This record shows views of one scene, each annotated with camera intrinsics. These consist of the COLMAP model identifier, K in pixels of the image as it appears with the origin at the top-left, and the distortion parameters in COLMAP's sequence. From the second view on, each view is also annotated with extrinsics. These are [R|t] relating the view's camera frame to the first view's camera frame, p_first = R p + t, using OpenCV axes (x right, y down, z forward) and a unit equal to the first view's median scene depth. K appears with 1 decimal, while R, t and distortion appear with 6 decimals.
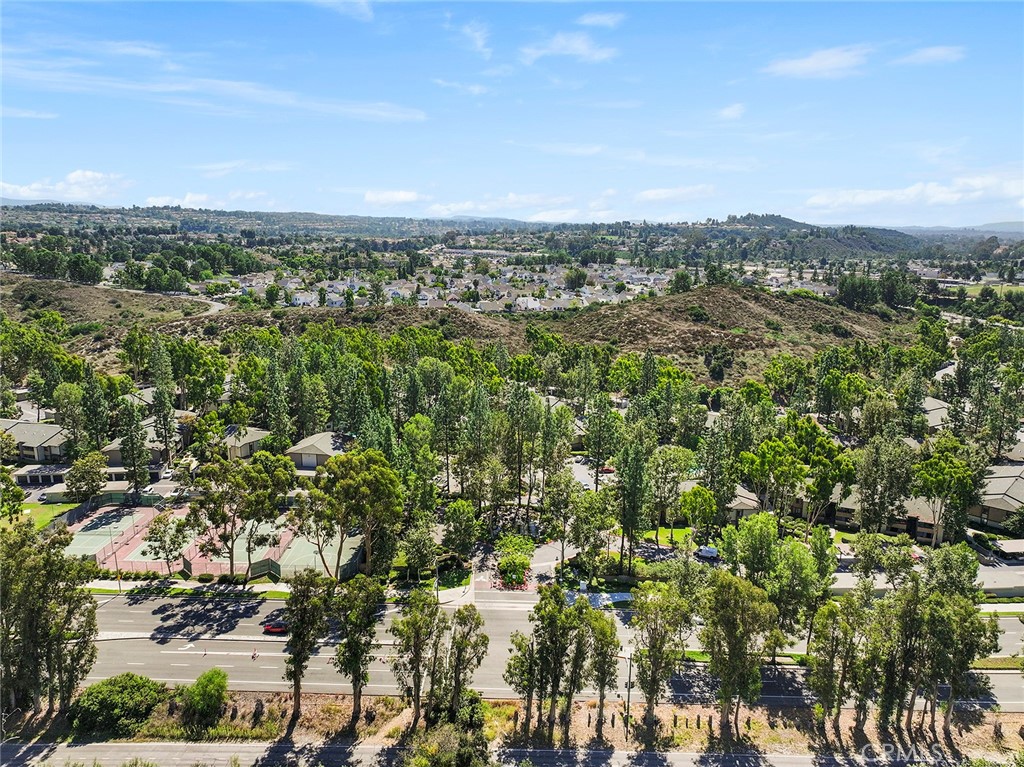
lens RADIAL K [[721.6, 0, 512.0], [0, 721.6, 383.5], [0, 0, 1]] dist [-0.001647, 0.020063]
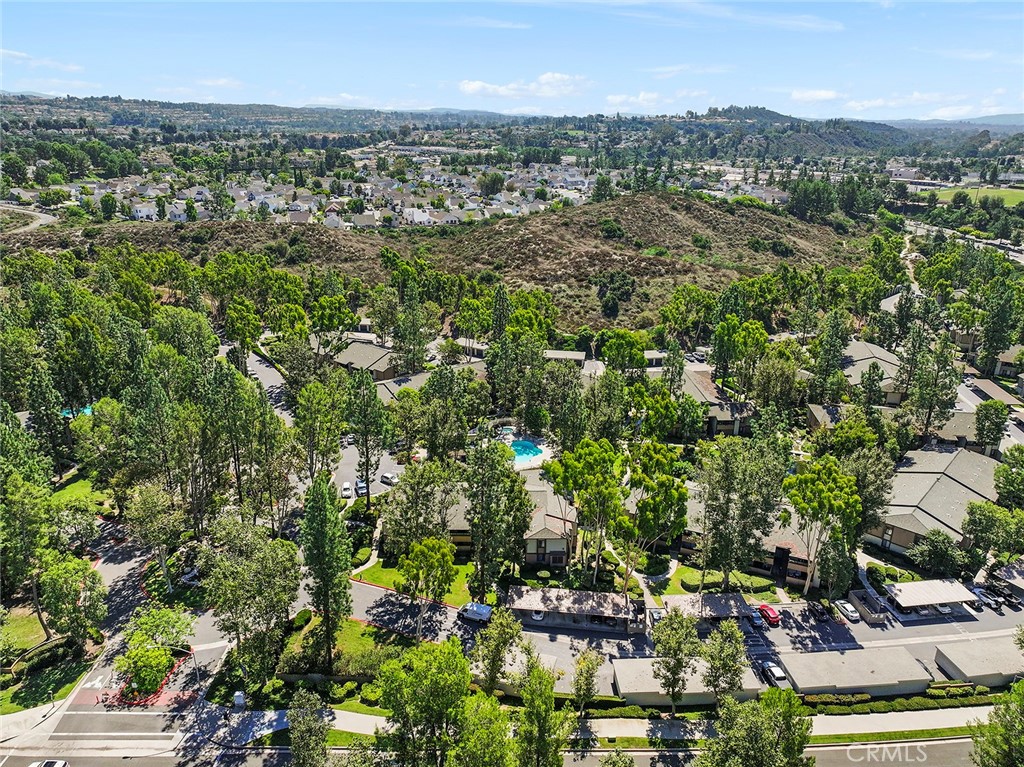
lens RADIAL K [[721.6, 0, 512.0], [0, 721.6, 383.5], [0, 0, 1]] dist [-0.001647, 0.020063]
pose [[0.999787, -0.007345, 0.019302, 0.101472], [0.004664, 0.990775, 0.135434, -0.026557], [-0.020119, -0.135315, 0.990598, 0.119729]]
